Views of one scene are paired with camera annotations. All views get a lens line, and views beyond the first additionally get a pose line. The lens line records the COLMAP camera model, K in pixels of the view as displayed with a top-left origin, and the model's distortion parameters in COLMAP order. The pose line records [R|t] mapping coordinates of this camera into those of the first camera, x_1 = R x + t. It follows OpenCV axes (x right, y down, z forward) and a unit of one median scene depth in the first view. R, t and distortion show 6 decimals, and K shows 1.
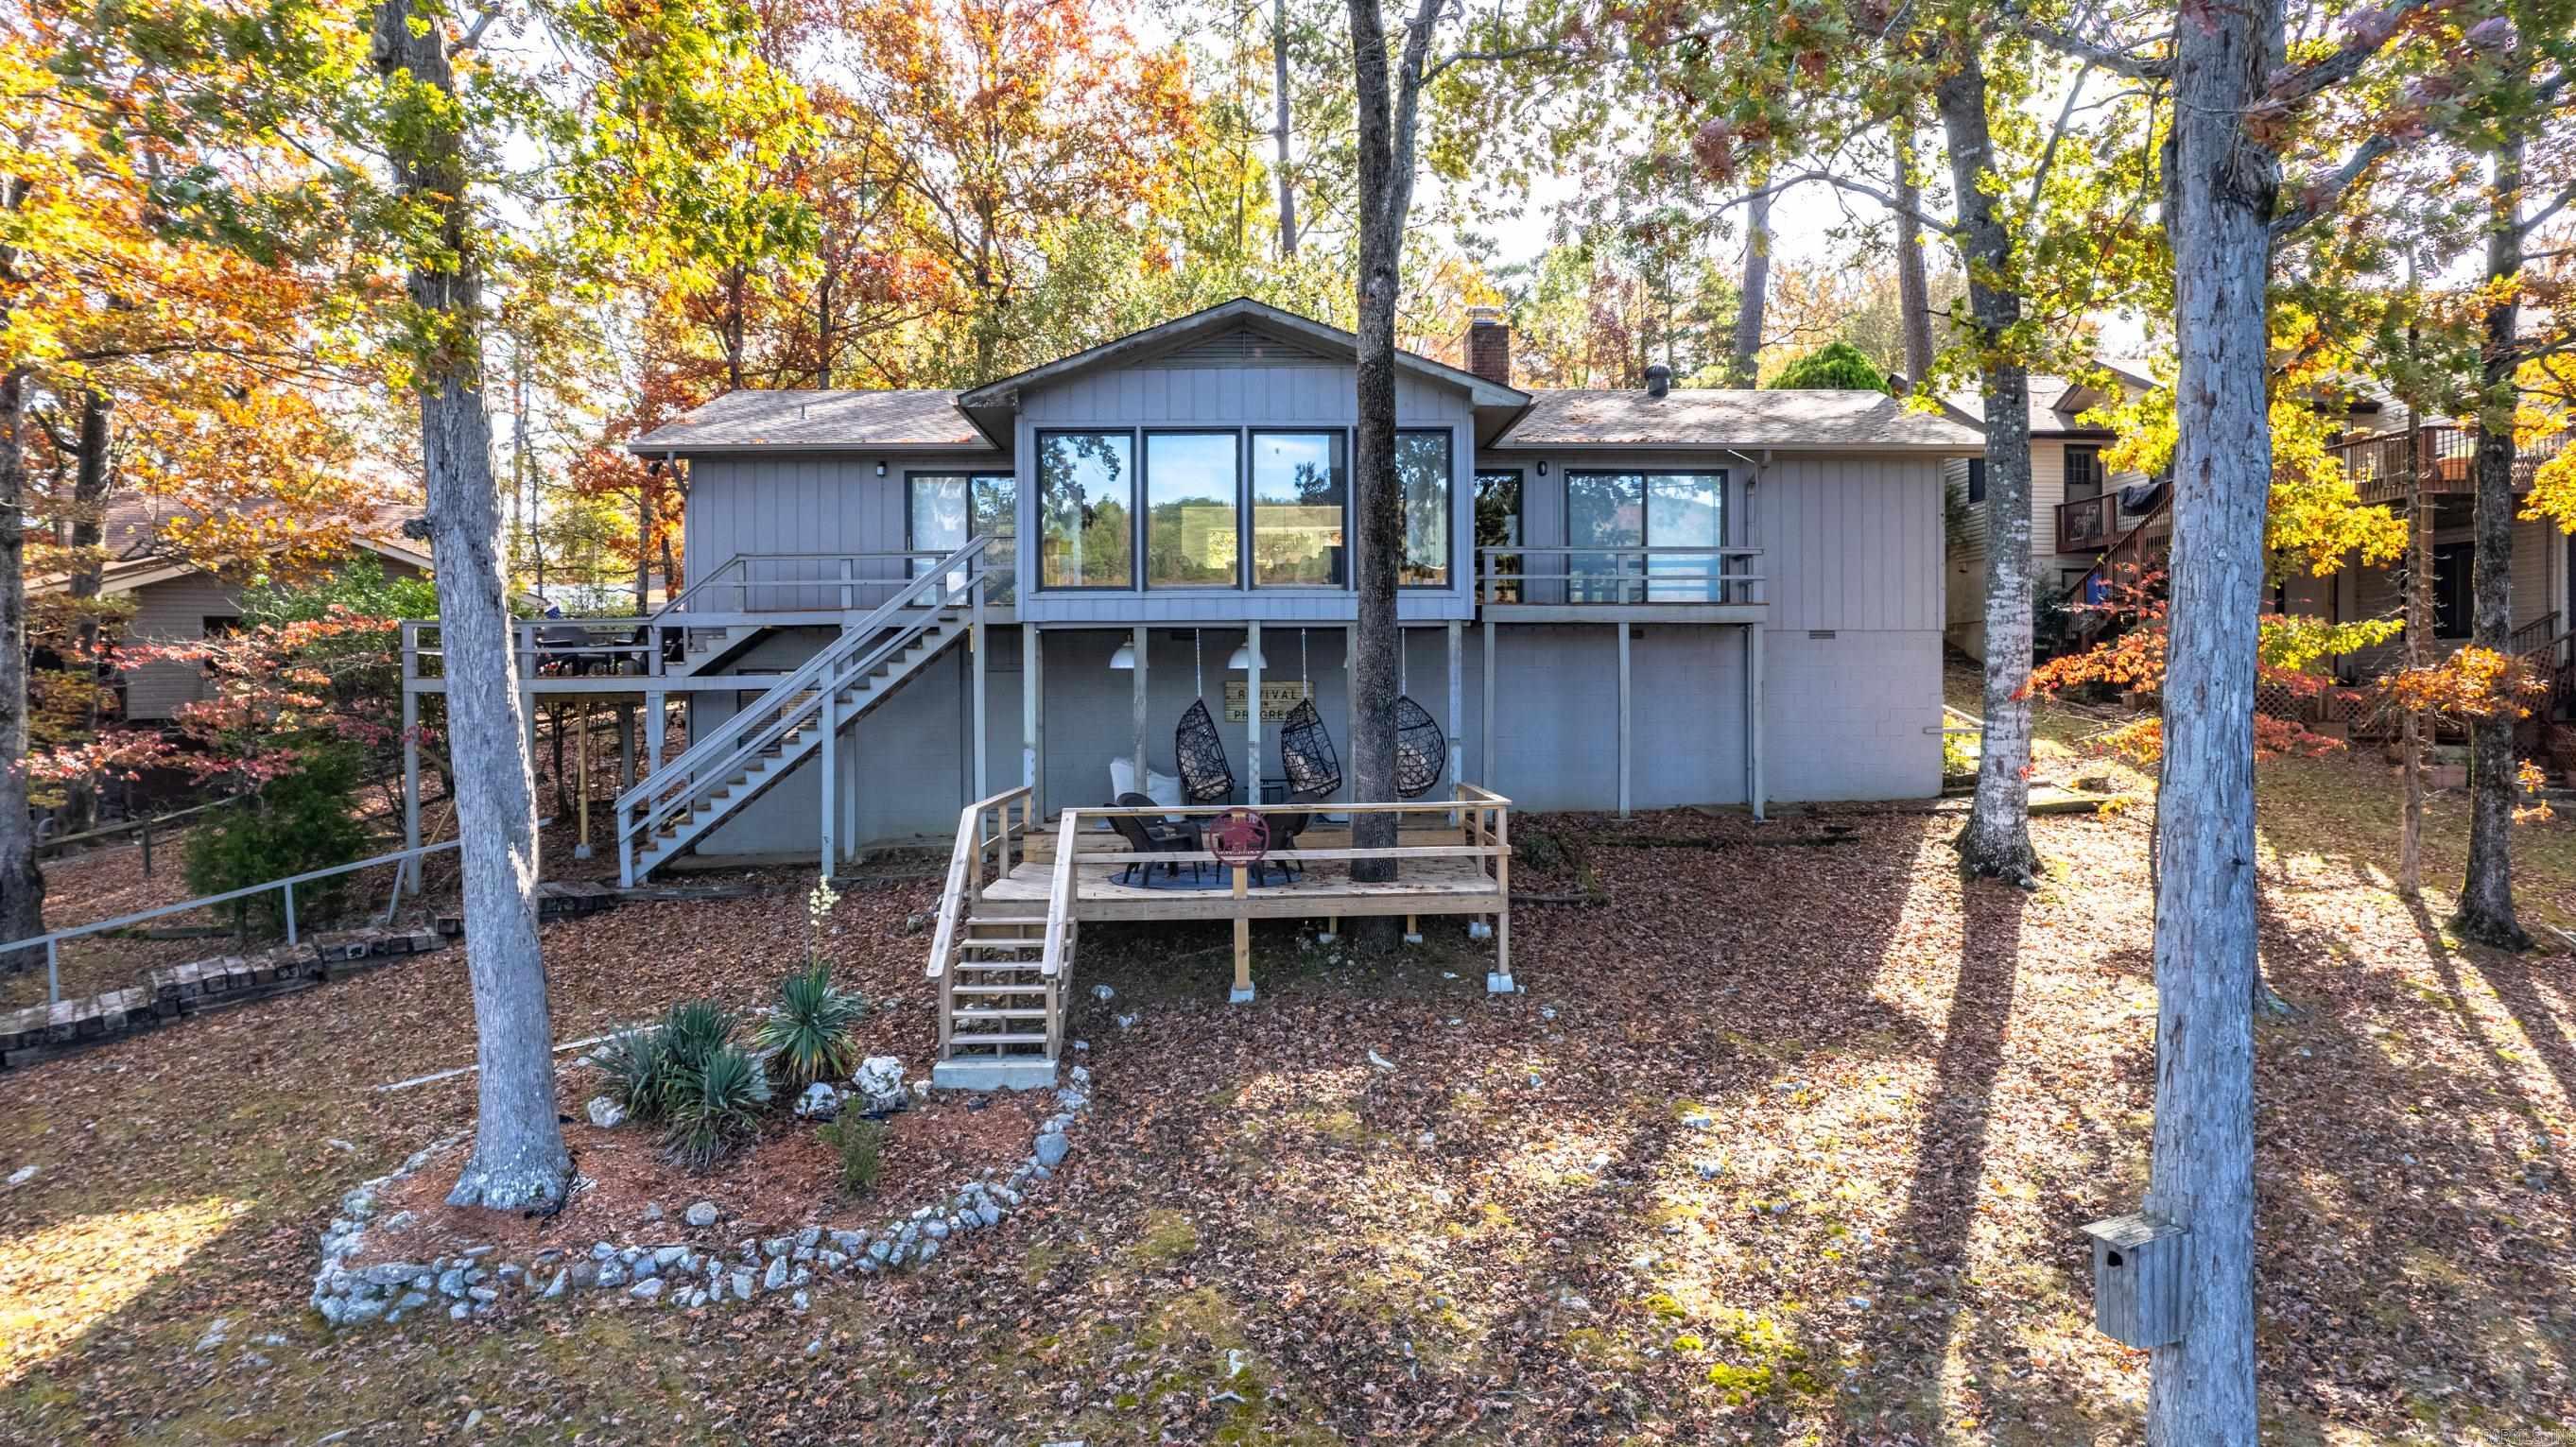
lens RADIAL K [[1662.8, 0, 1292.8], [0, 1662.8, 712.2], [0, 0, 1]] dist [-0.003494, -0.000452]
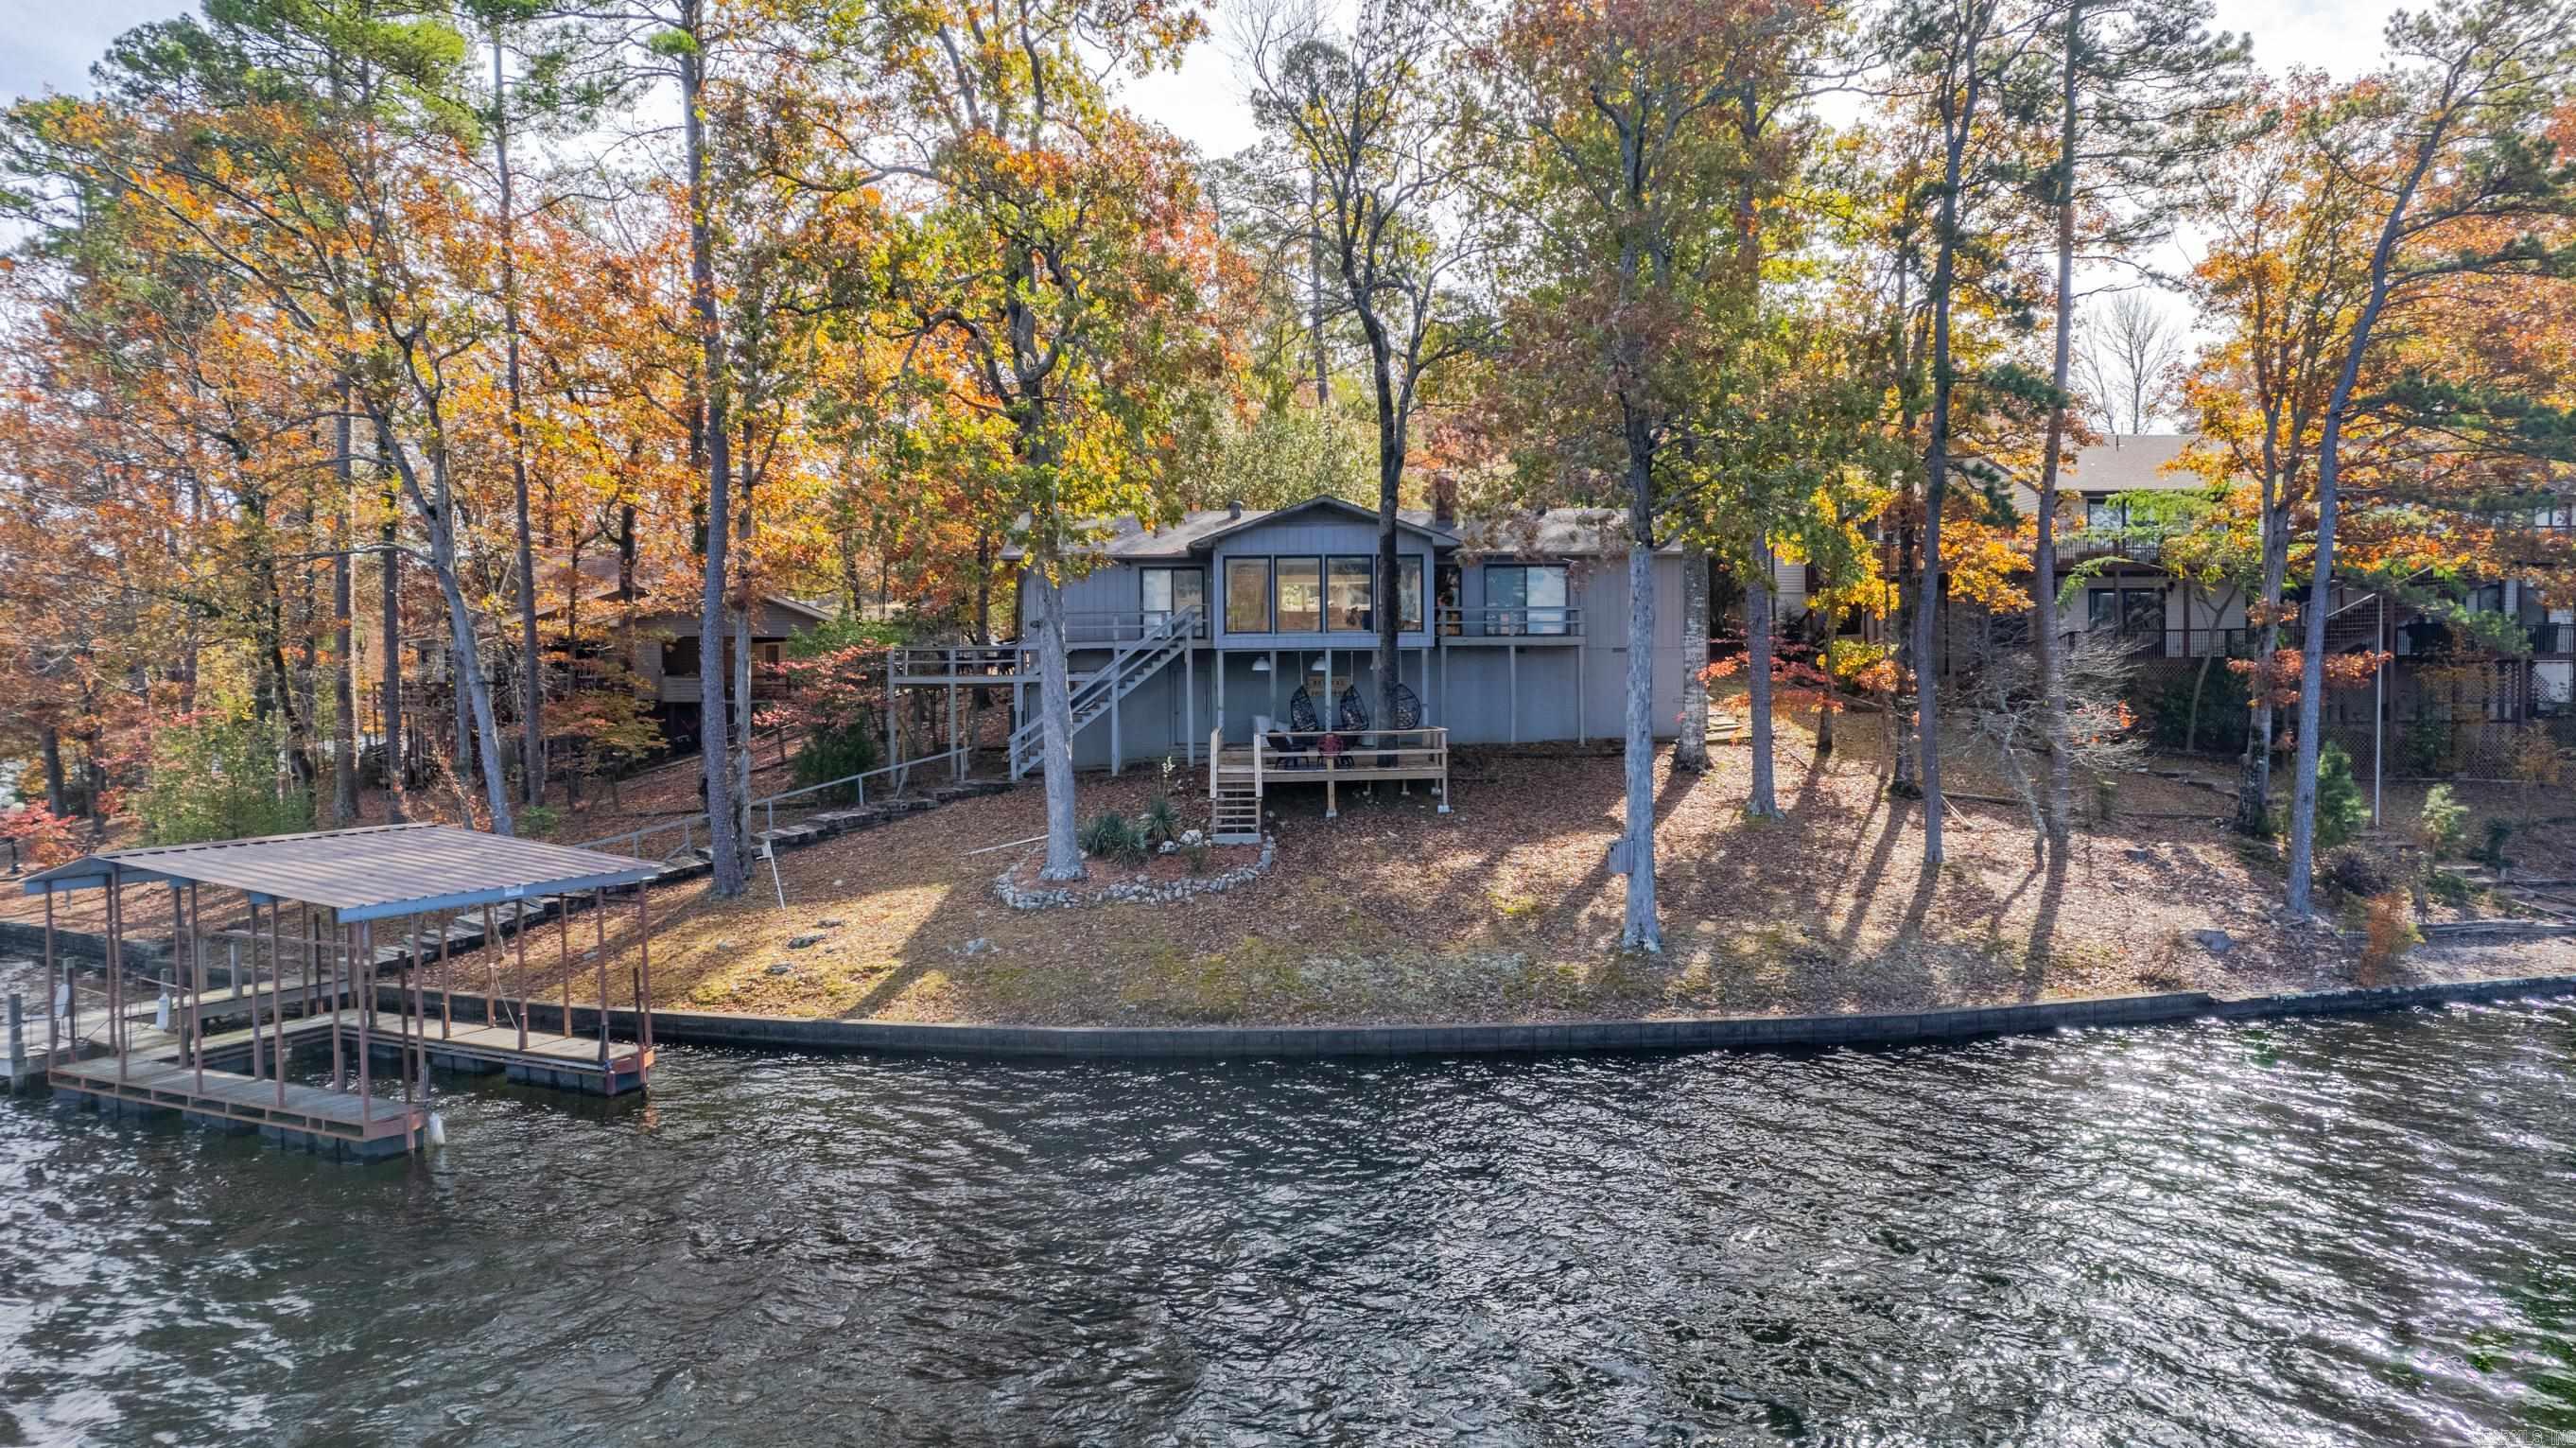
lens RADIAL K [[1663.0, 0, 1279.1], [0, 1663.0, 732.3], [0, 0, 1]] dist [-0.003494, -0.000452]
pose [[0.999992, -0.003874, -0.000770, -0.084265], [0.003890, 0.999766, 0.021271, 0.006054], [0.000687, -0.021274, 0.999773, -1.089612]]
